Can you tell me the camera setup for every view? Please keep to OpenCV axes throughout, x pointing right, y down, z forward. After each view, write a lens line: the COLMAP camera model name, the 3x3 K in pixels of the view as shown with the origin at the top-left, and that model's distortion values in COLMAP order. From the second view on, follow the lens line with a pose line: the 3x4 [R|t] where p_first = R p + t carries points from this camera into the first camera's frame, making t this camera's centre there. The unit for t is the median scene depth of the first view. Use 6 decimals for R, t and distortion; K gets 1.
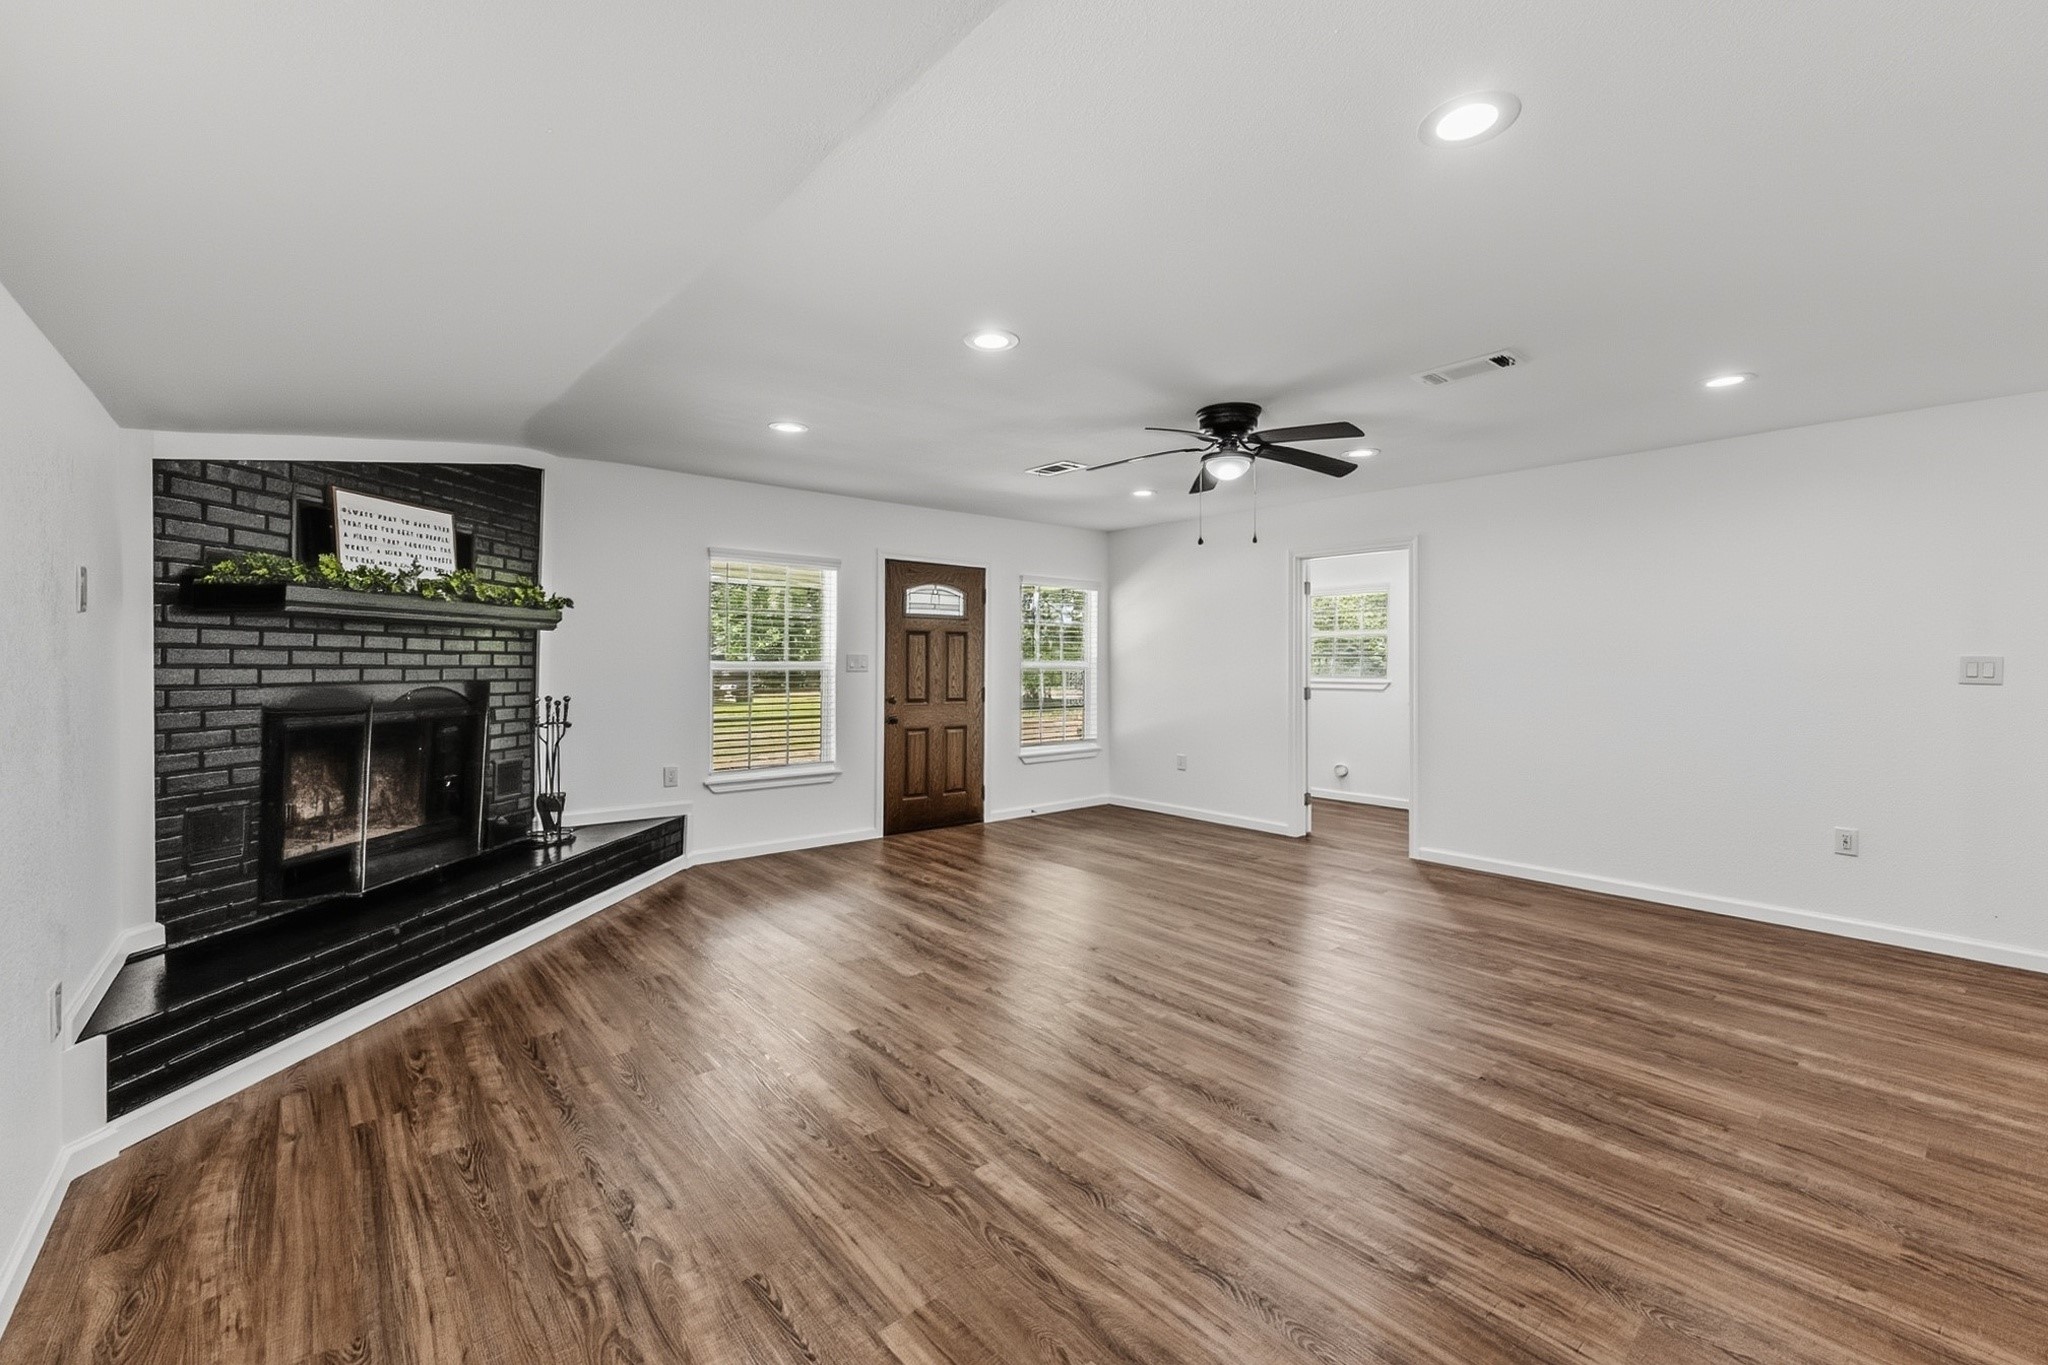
lens RADIAL K [[841.3, 0, 1033.3], [0, 841.3, 693.2], [0, 0, 1]] dist [0.000601, -0.000155]
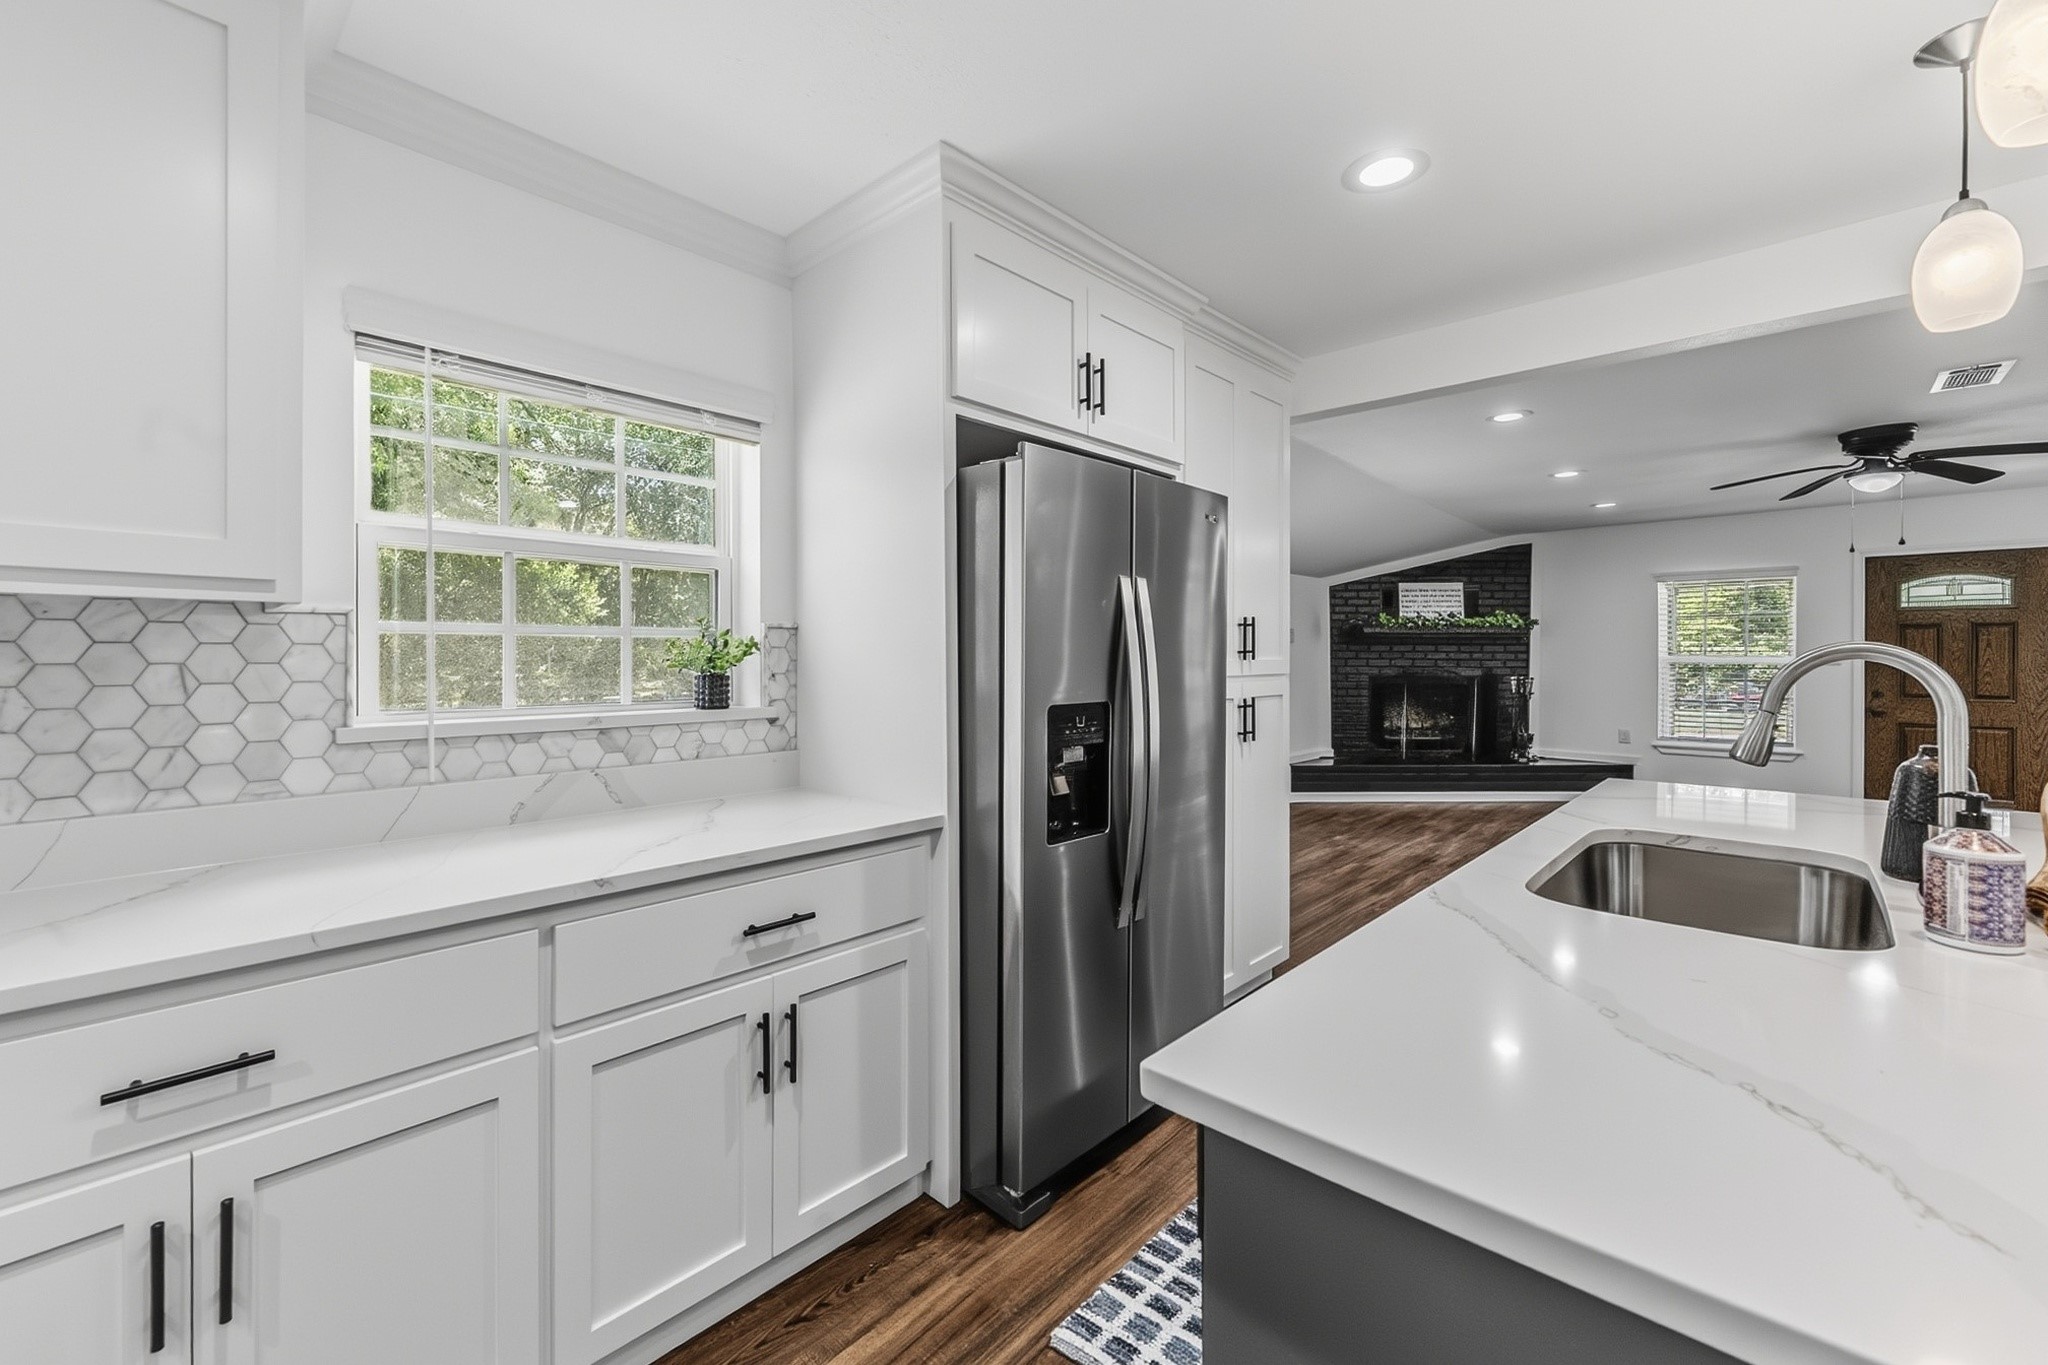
lens RADIAL K [[841.3, 0, 997.0], [0, 841.3, 659.4], [0, 0, 1]] dist [0.000601, -0.000155]
pose [[0.082728, 0.001271, -0.996571, 1.196692], [-0.034184, 0.999414, -0.001563, 0.009393], [0.995986, 0.034196, 0.082723, -0.251281]]
